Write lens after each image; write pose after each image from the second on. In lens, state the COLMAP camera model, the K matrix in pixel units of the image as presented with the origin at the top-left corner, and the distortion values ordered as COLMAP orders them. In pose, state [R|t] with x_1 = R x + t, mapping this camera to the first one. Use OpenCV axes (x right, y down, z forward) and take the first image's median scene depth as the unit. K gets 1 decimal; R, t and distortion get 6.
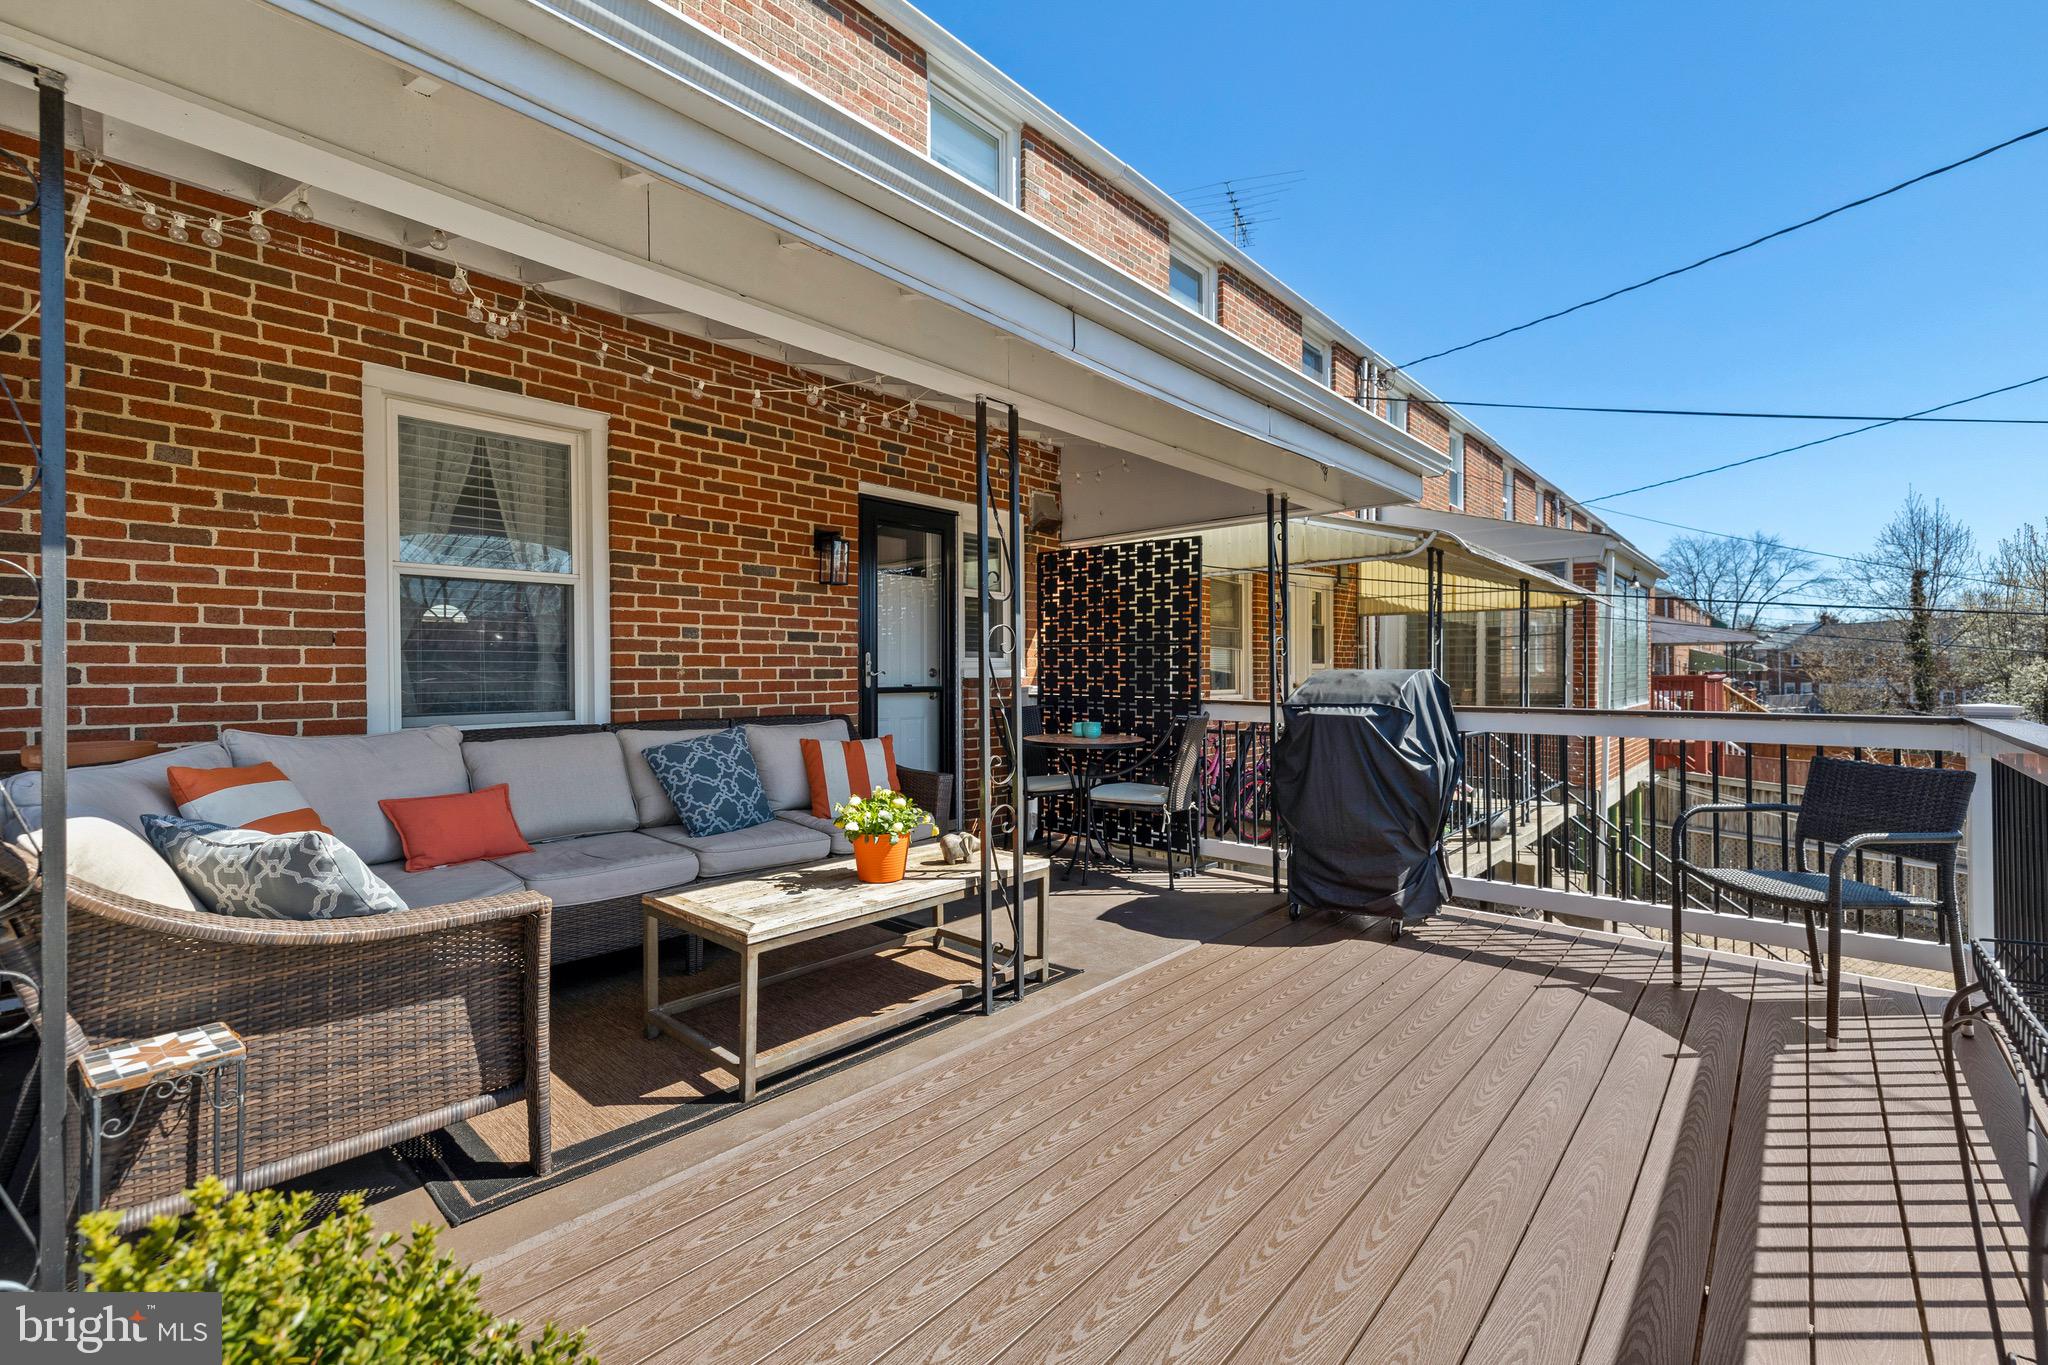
lens RADIAL K [[870.9, 0, 1032.5], [0, 870.9, 668.8], [0, 0, 1]] dist [0.000294, -0.000009]
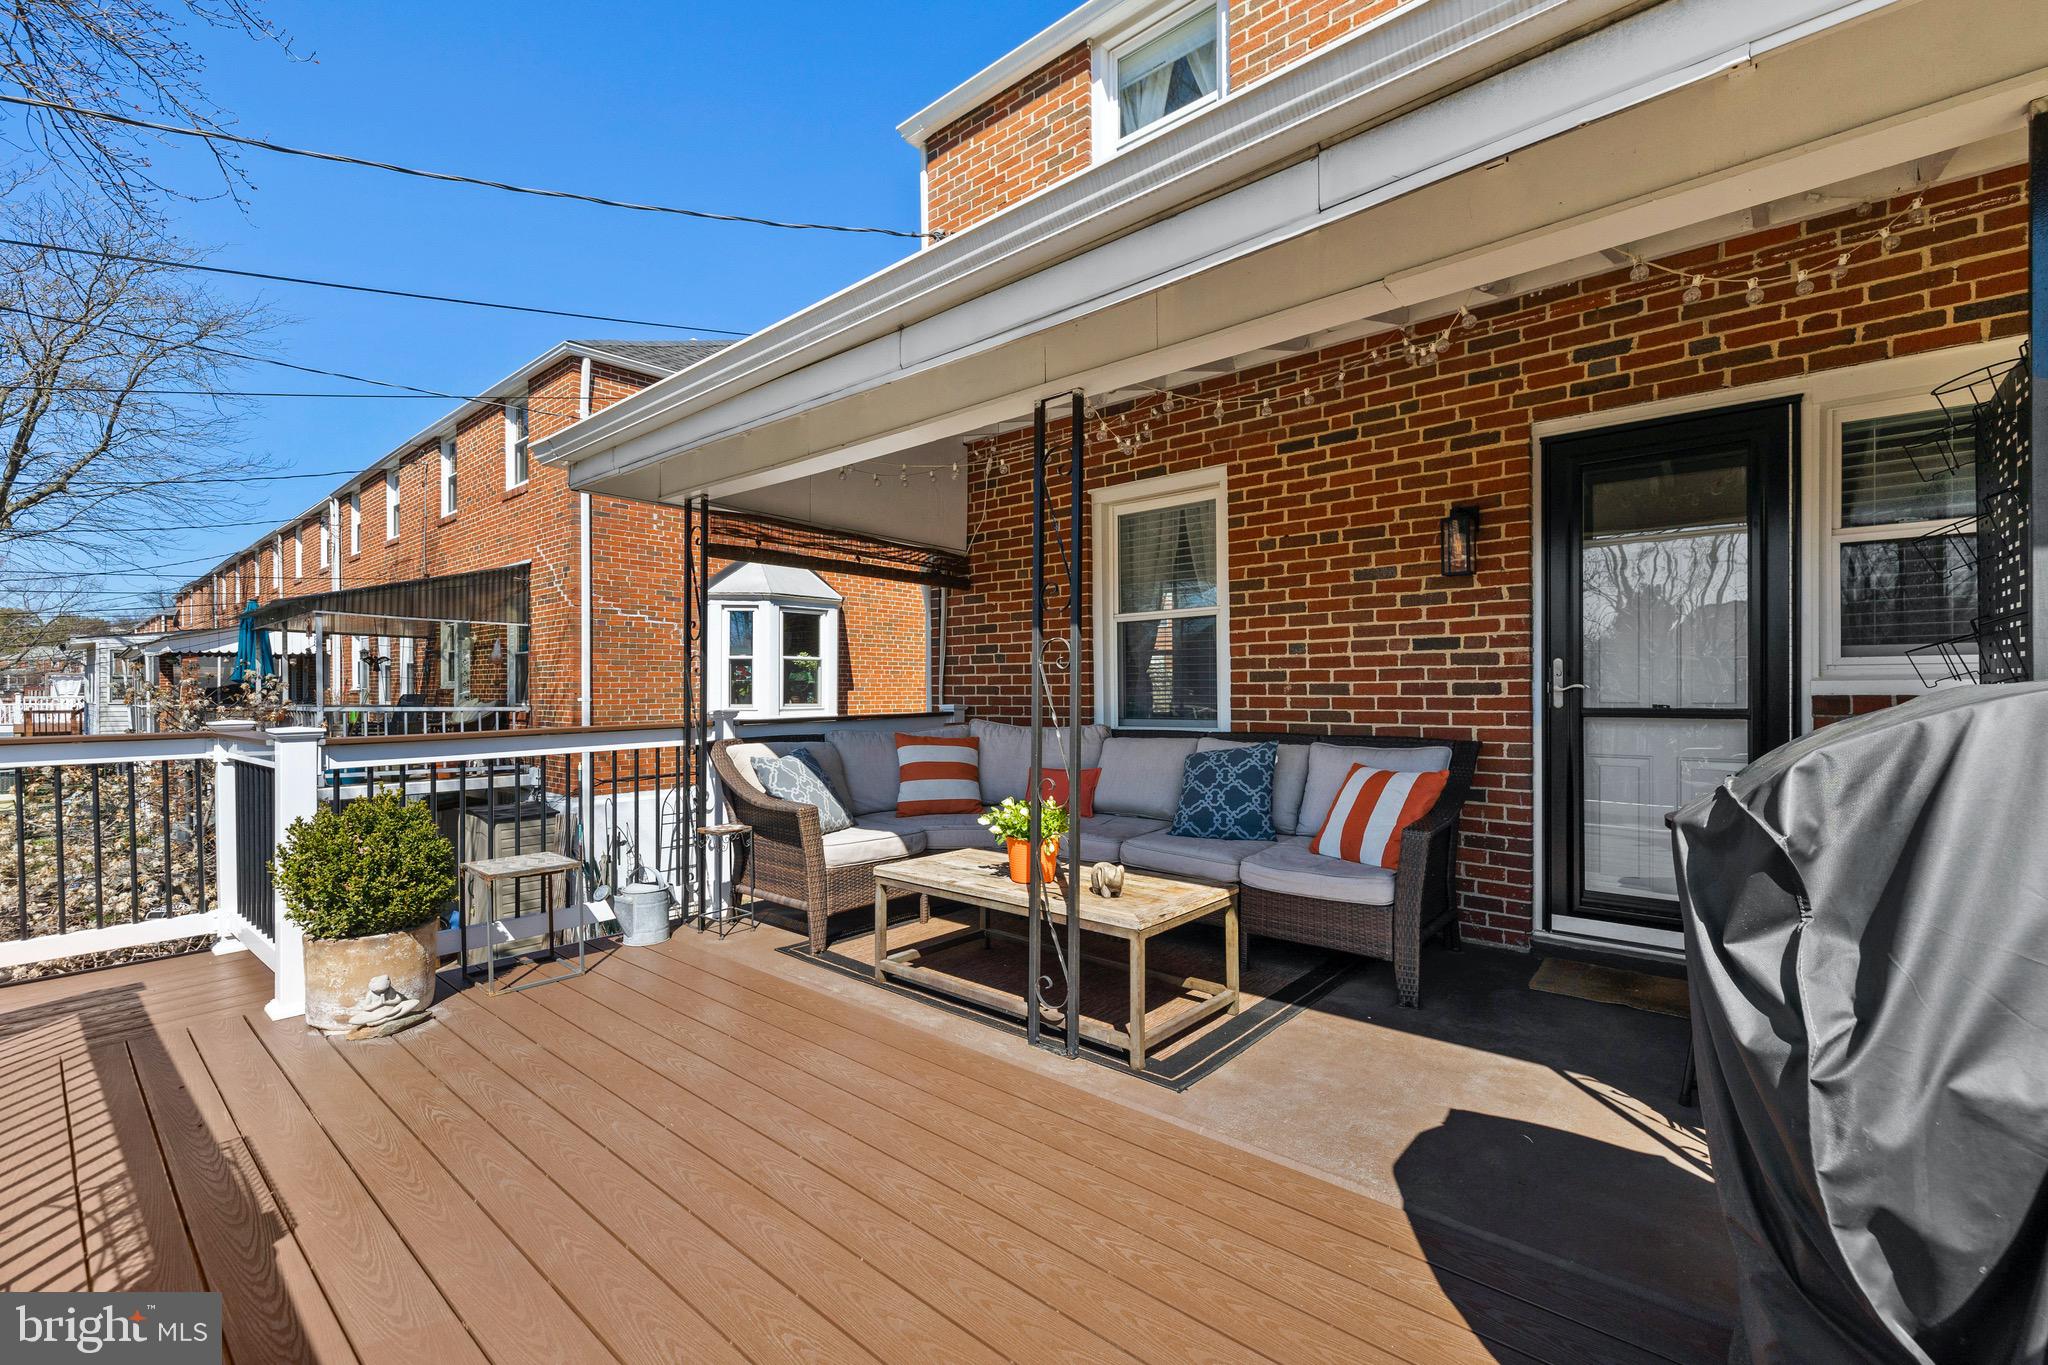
lens RADIAL K [[879.5, 0, 1024.0], [0, 879.5, 682.5], [0, 0, 1]] dist [-0.000461, 0.000006]
pose [[0.005885, -0.008112, -0.999950, 0.634506], [0.007802, 0.999937, -0.008066, 0.003948], [0.999952, -0.007754, 0.005948, 0.681094]]
